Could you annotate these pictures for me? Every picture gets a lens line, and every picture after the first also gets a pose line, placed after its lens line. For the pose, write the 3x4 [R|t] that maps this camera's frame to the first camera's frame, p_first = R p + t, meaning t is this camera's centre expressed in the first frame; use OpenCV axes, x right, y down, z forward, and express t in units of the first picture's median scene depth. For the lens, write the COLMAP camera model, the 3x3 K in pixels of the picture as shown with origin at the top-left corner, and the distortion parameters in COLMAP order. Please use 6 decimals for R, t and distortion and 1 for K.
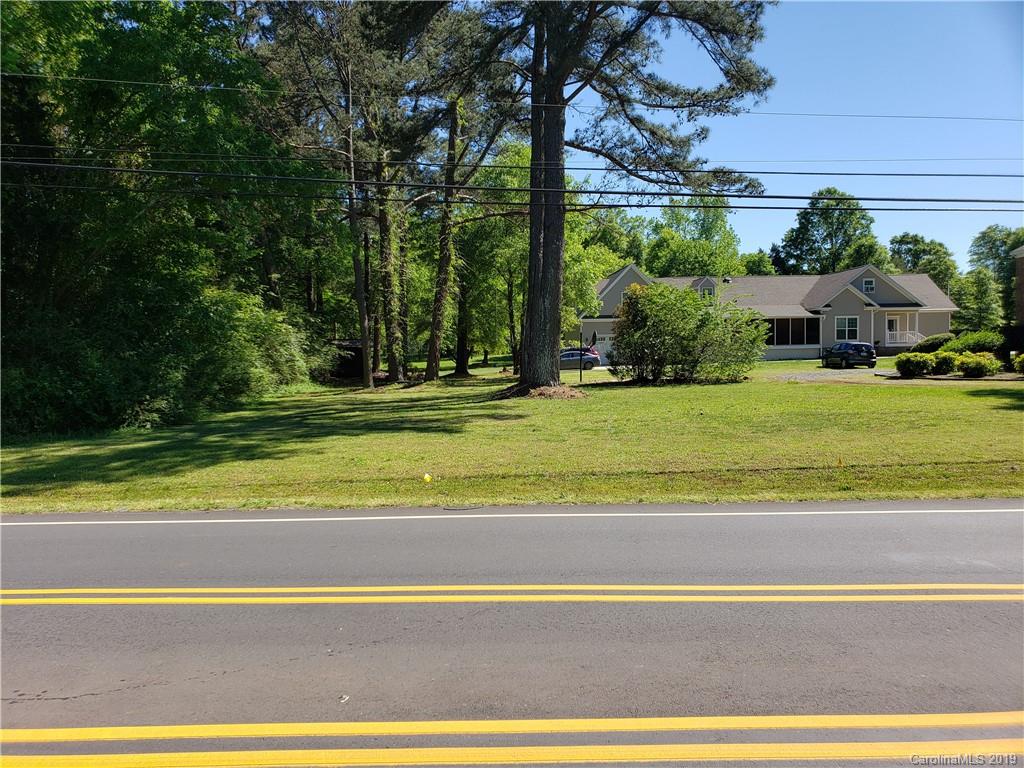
lens RADIAL K [[786.0, 0, 515.3], [0, 786.0, 386.7], [0, 0, 1]] dist [0.013822, -0.015368]
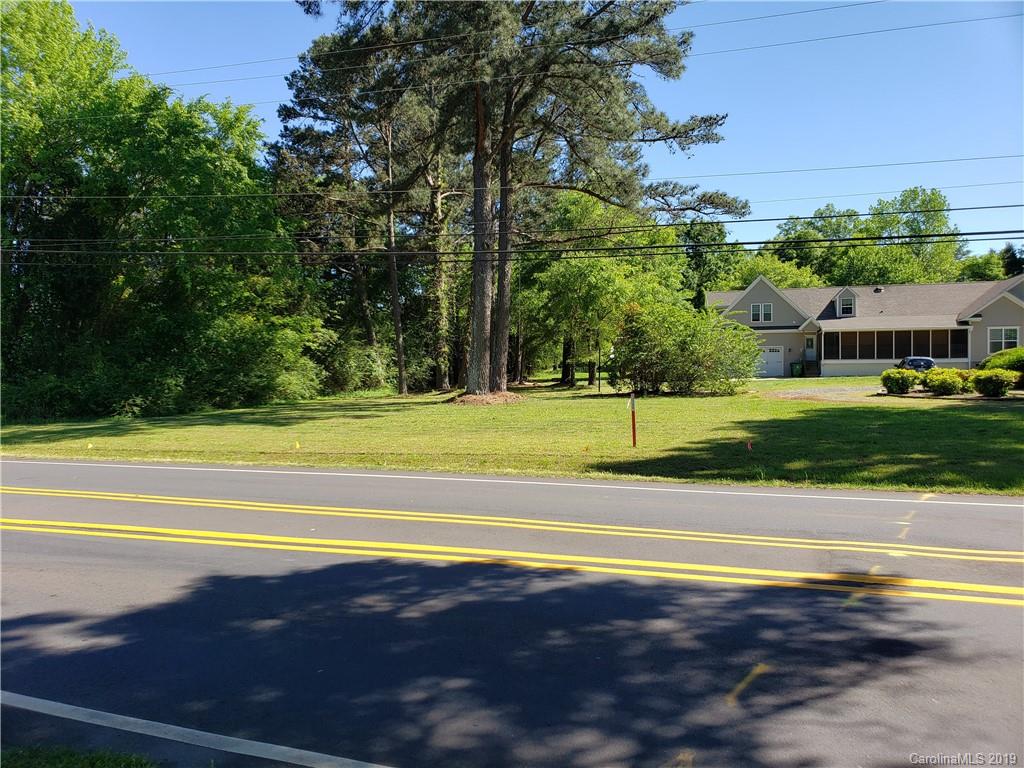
lens RADIAL K [[786.0, 0, 509.1], [0, 786.0, 381.4], [0, 0, 1]] dist [0.013822, -0.015368]
pose [[0.942023, 0.014293, -0.335243, 0.257788], [-0.020694, 0.999665, -0.015530, -0.001981], [0.334909, 0.021567, 0.942004, -0.056534]]
